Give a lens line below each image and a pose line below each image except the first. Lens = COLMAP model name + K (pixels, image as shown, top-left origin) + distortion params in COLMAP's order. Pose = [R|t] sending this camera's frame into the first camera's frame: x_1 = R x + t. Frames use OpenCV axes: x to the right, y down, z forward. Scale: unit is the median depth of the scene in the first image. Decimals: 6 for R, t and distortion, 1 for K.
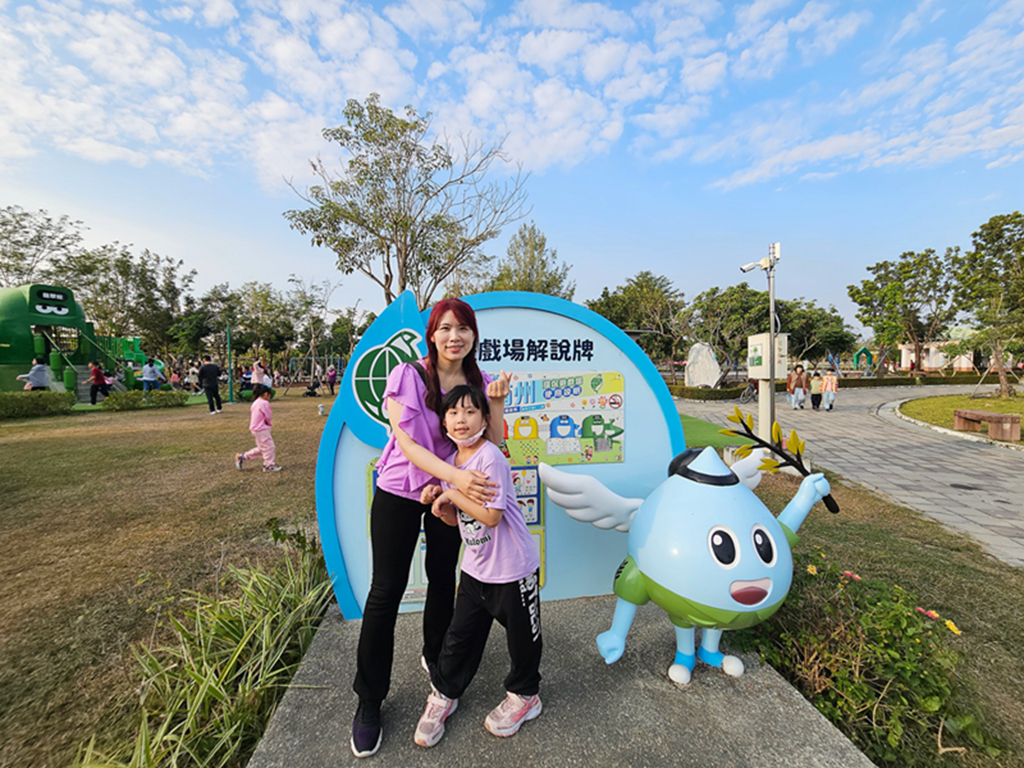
lens RADIAL K [[415.6, 0, 513.9], [0, 415.6, 397.6], [0, 0, 1]] dist [-0.003242, -0.000655]
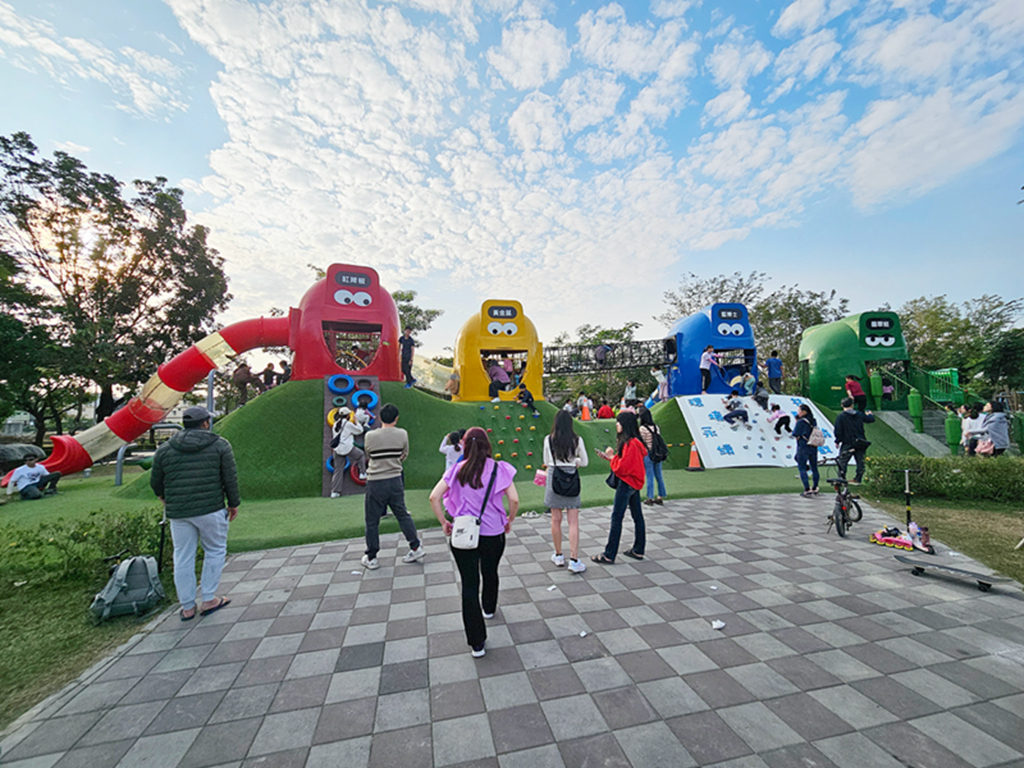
lens RADIAL K [[415.6, 0, 513.9], [0, 415.6, 397.6], [0, 0, 1]] dist [-0.003242, -0.000655]
pose [[0.335128, -0.015756, -0.942041, -0.588126], [-0.065841, 0.997024, -0.040098, -0.022180], [0.939869, 0.075463, 0.333093, 0.065631]]
